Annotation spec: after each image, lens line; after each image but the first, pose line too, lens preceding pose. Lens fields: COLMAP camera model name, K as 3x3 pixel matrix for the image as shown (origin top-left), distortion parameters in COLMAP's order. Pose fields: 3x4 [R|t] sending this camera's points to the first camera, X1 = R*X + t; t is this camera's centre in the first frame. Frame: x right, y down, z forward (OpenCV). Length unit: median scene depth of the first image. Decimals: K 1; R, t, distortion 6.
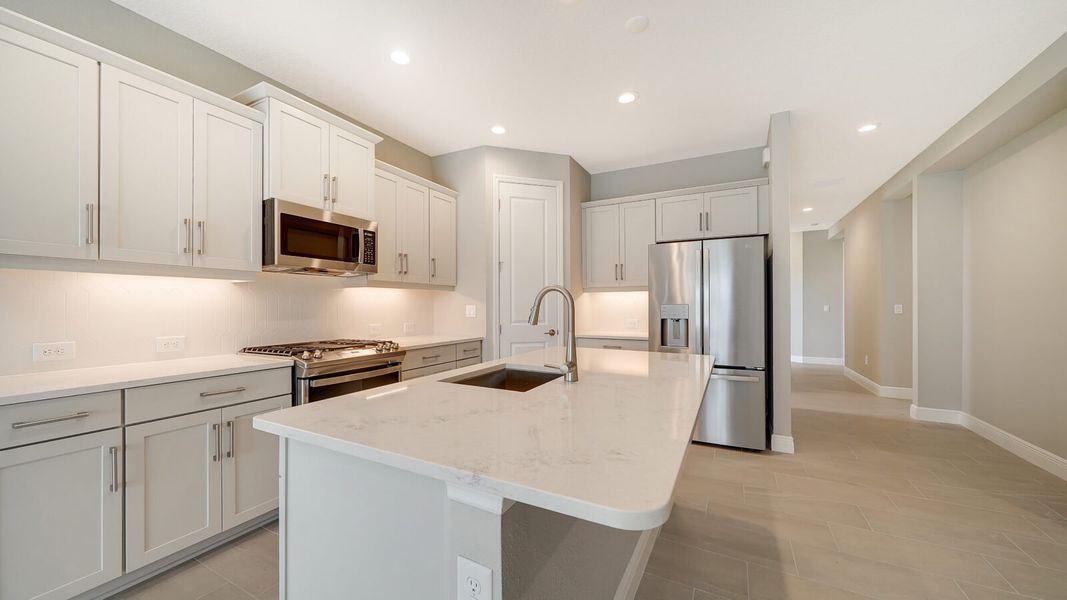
lens RADIAL K [[380.0, 0, 529.9], [0, 380.0, 305.2], [0, 0, 1]] dist [0.000868, 0.000135]
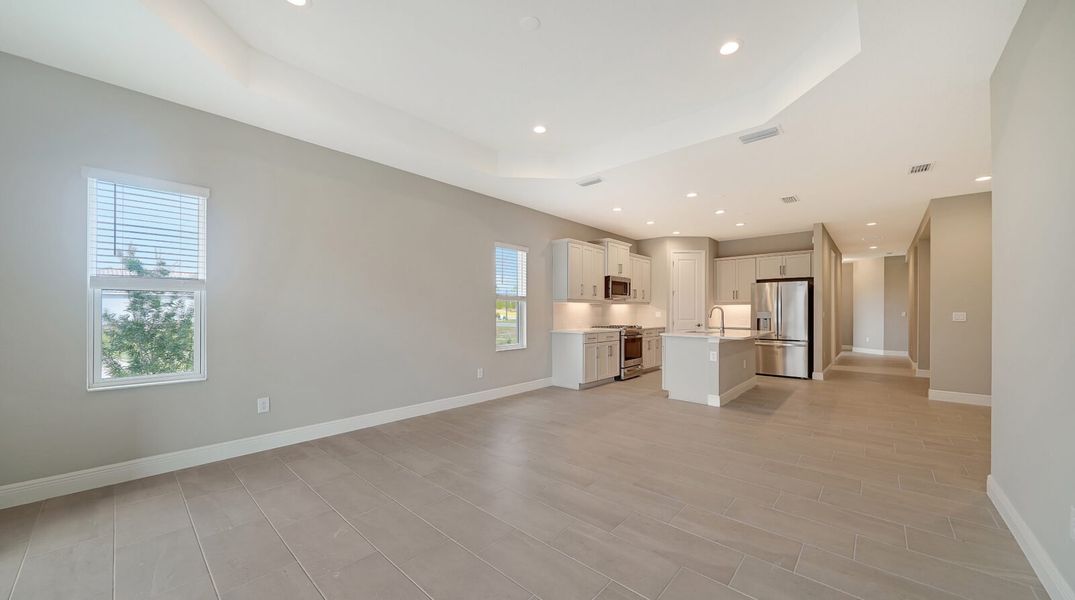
lens RADIAL K [[375.9, 0, 537.1], [0, 375.9, 320.1], [0, 0, 1]] dist [-0.000243, -0.000004]
pose [[0.971025, 0.007366, -0.238865, -0.317571], [-0.001822, 0.999724, 0.023420, -0.000623], [0.238971, -0.022306, 0.970770, -1.223523]]
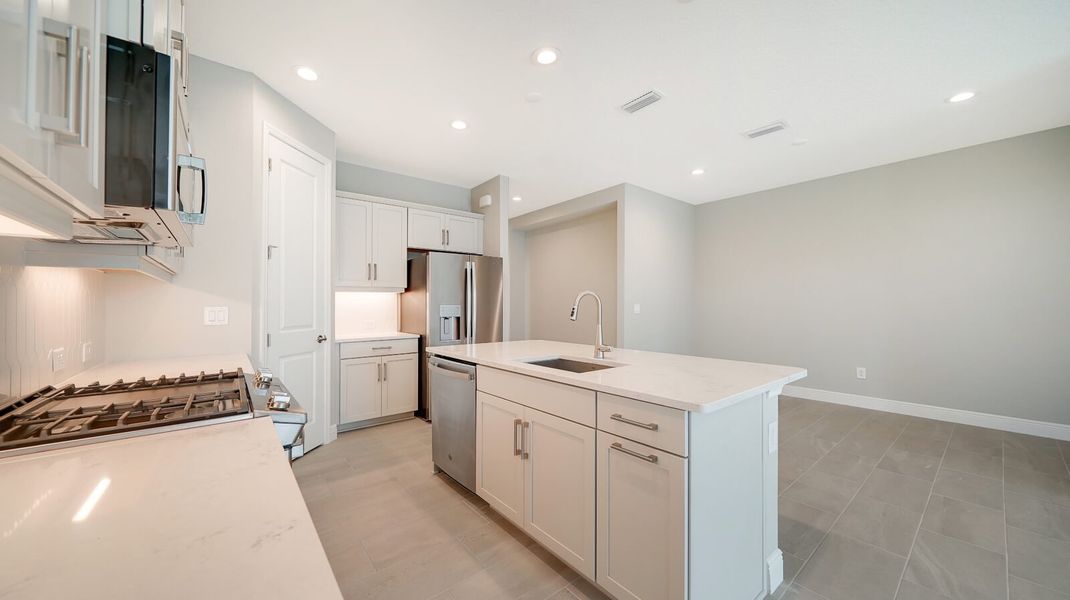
lens RADIAL K [[381.1, 0, 531.3], [0, 381.1, 305.2], [0, 0, 1]] dist [0.000868, 0.000135]
pose [[0.391517, -0.001188, 0.920170, -0.555810], [-0.004541, 0.999984, 0.003223, -0.006898], [-0.920160, -0.005440, 0.391505, 0.263176]]
